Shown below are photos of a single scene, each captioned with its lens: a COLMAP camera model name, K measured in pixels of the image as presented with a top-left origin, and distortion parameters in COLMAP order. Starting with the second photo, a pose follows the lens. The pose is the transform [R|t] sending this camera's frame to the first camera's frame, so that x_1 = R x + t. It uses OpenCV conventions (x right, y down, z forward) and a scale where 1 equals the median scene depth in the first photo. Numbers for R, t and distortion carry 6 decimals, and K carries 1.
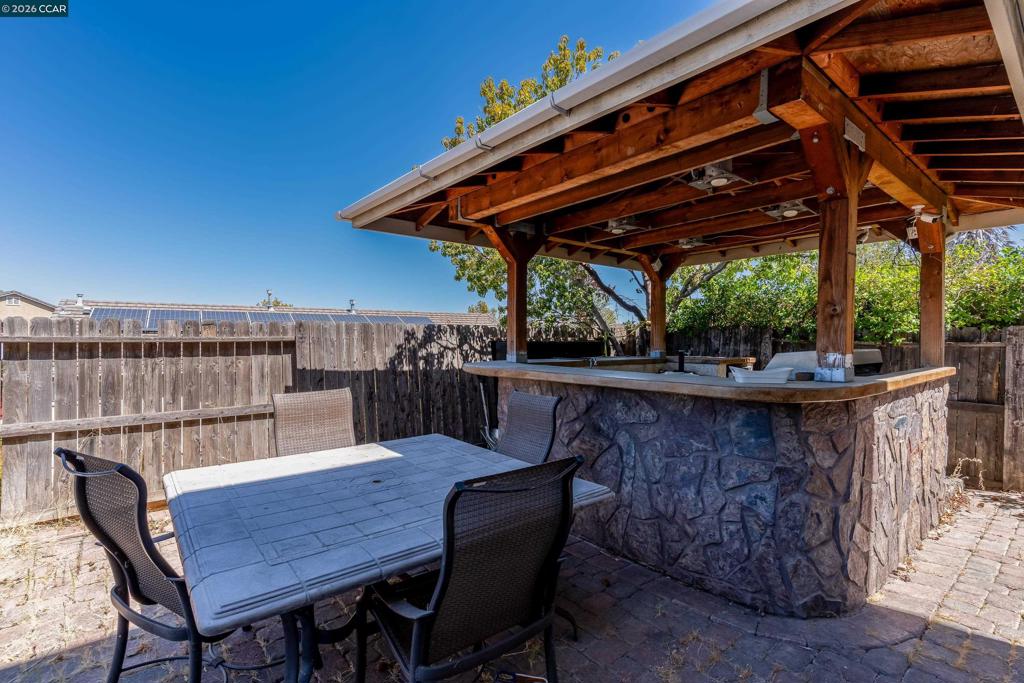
lens RADIAL K [[486.5, 0, 517.8], [0, 486.5, 343.5], [0, 0, 1]] dist [0.003811, -0.001510]
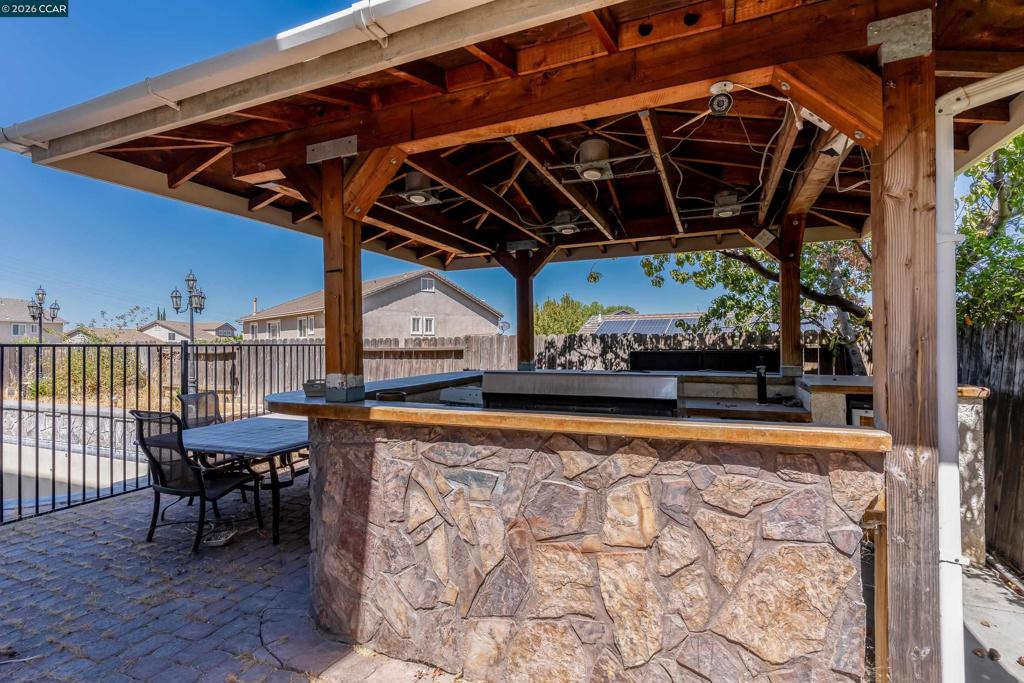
lens RADIAL K [[486.5, 0, 506.2], [0, 486.5, 341.7], [0, 0, 1]] dist [0.003811, -0.001510]
pose [[0.454675, -0.009607, -0.890606, 0.834268], [0.000398, 0.999944, -0.010583, -0.013111], [0.890657, 0.004458, 0.454653, 0.425604]]
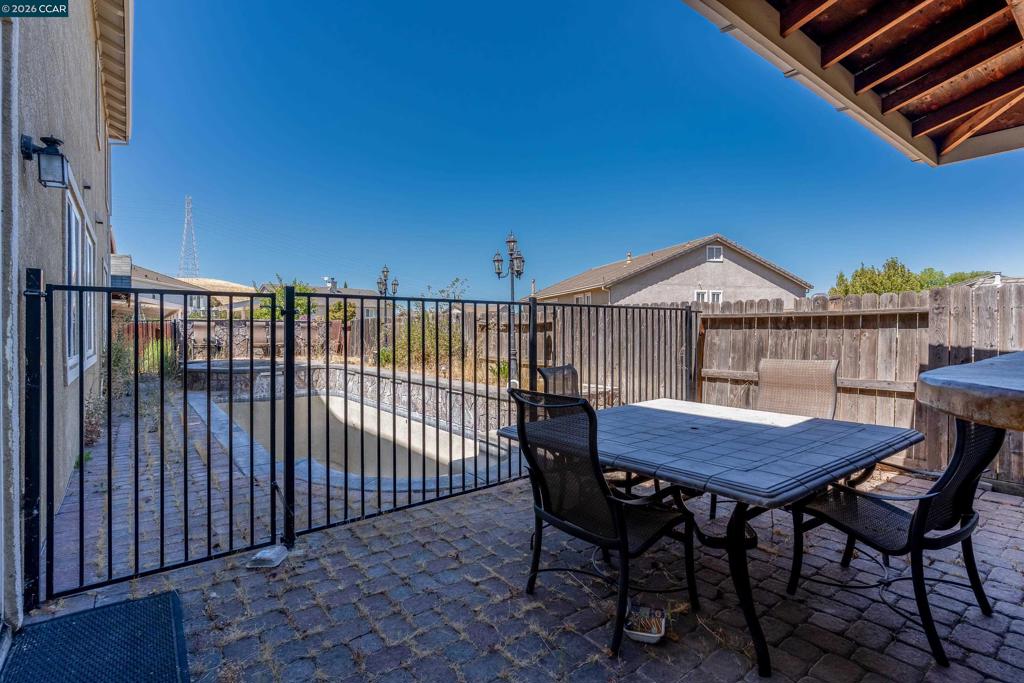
lens RADIAL K [[486.5, 0, 504.1], [0, 486.5, 333.3], [0, 0, 1]] dist [0.003811, -0.001510]
pose [[-0.042269, 0.010109, -0.999055, 0.401422], [-0.002146, 0.999946, 0.010209, 0.023103], [0.999104, 0.002575, -0.042245, 0.275389]]
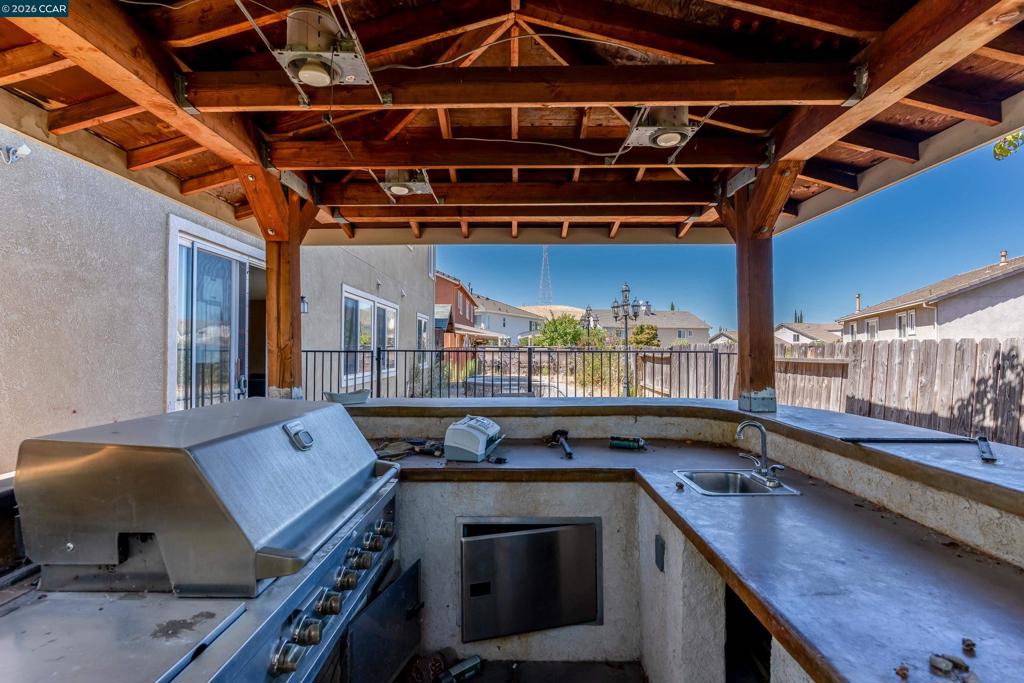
lens RADIAL K [[486.5, 0, 507.6], [0, 486.5, 345.7], [0, 0, 1]] dist [0.003811, -0.001510]
pose [[-0.656342, -0.004374, -0.754451, 0.561469], [-0.008478, 0.999963, 0.001578, -0.032184], [0.754416, 0.007432, -0.656354, 1.040112]]
